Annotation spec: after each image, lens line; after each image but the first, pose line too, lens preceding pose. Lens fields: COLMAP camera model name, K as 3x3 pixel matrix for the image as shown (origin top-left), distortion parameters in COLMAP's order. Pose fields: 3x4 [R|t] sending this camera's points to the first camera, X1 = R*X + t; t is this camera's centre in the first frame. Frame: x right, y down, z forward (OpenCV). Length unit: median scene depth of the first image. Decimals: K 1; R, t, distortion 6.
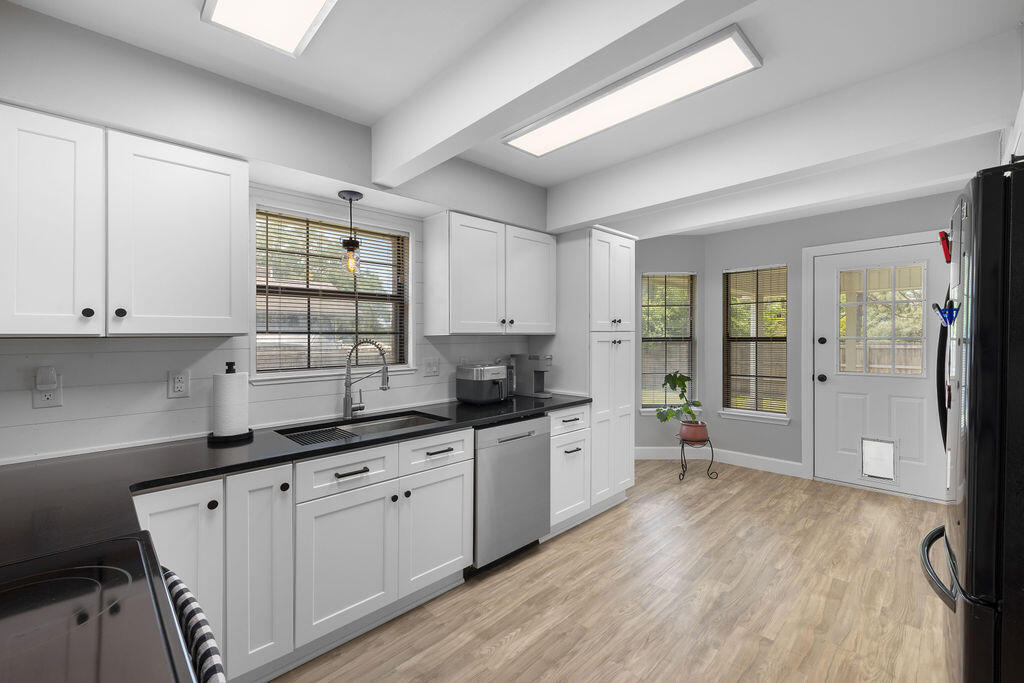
lens RADIAL K [[433.5, 0, 508.4], [0, 433.5, 336.0], [0, 0, 1]] dist [0.000154, 0.000513]
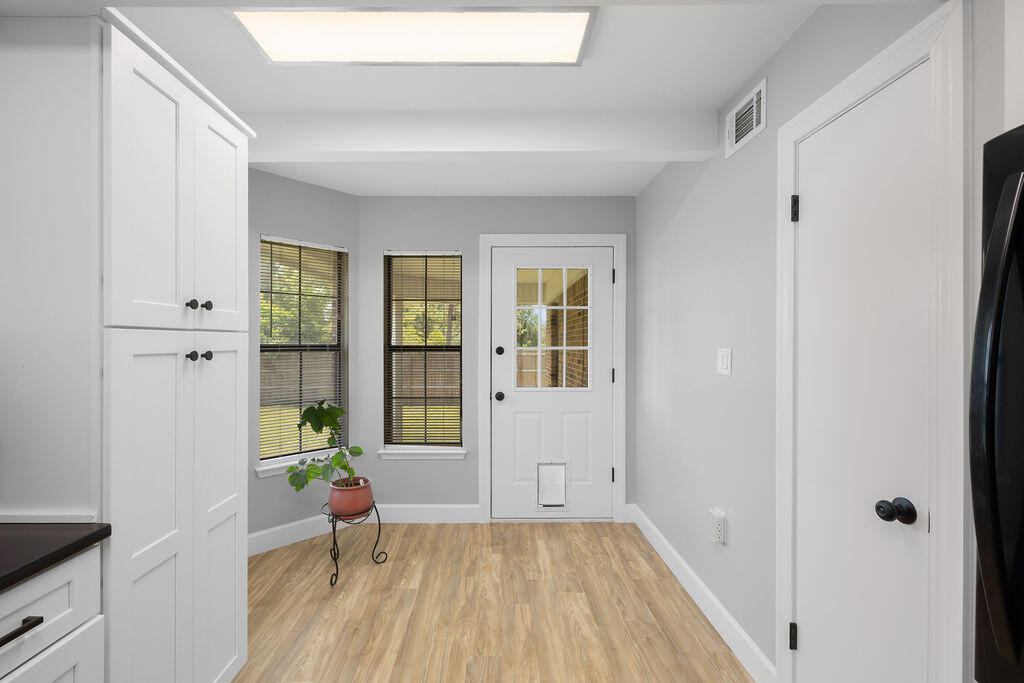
lens RADIAL K [[464.6, 0, 517.1], [0, 464.6, 346.8], [0, 0, 1]] dist [-0.020696, 0.000042]
pose [[0.685953, 0.003840, 0.727635, 0.158021], [-0.009178, 0.999952, 0.003375, 0.001308], [-0.727588, -0.008994, 0.685956, 0.551344]]
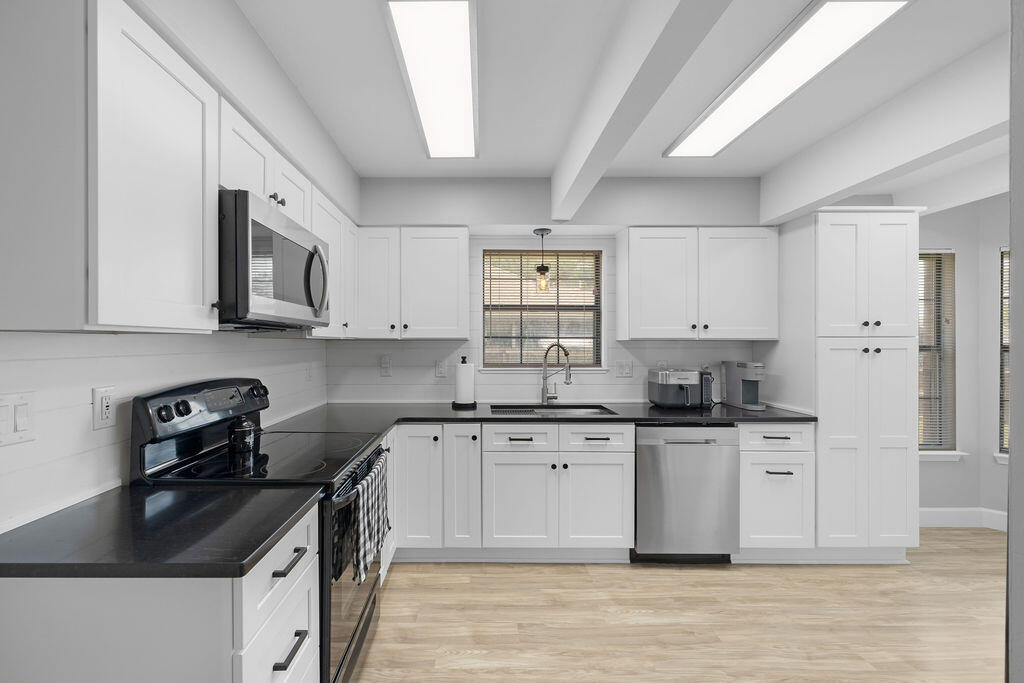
lens RADIAL K [[443.1, 0, 471.7], [0, 443.1, 345.5], [0, 0, 1]] dist [0.000054, 0.000354]
pose [[0.712999, 0.015169, -0.701001, 0.326620], [-0.007131, 0.999871, 0.014383, -0.001139], [0.701129, -0.005256, 0.713015, -0.072573]]
